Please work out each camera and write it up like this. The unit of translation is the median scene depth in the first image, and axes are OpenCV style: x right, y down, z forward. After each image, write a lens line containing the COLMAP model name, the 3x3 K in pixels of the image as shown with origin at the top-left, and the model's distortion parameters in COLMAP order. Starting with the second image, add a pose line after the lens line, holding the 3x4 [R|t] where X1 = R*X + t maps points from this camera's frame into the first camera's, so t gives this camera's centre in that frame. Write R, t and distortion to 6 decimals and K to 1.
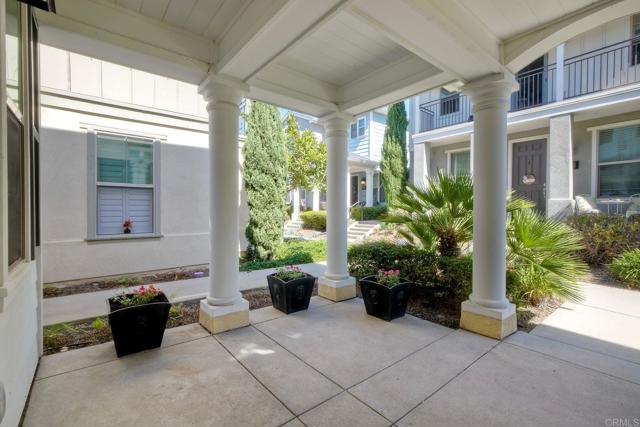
lens RADIAL K [[287.1, 0, 320.5], [0, 287.1, 212.5], [0, 0, 1]] dist [0.005295, 0.000433]
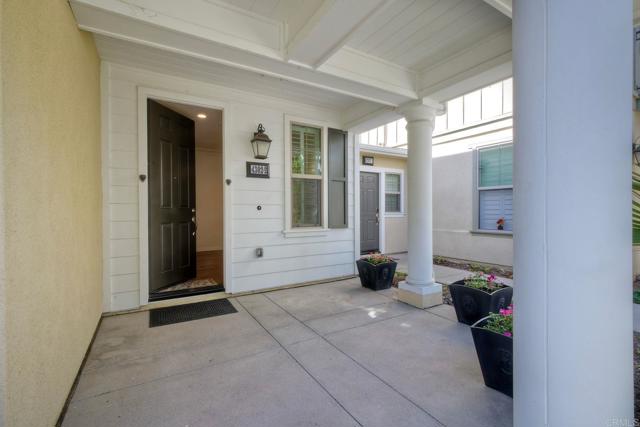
lens RADIAL K [[287.1, 0, 320.4], [0, 287.1, 212.1], [0, 0, 1]] dist [0.005295, 0.000433]
pose [[-0.129779, 0.006993, -0.991518, 0.947299], [-0.008822, 0.999927, 0.008207, -0.000486], [0.991504, 0.009812, -0.129708, 0.754495]]
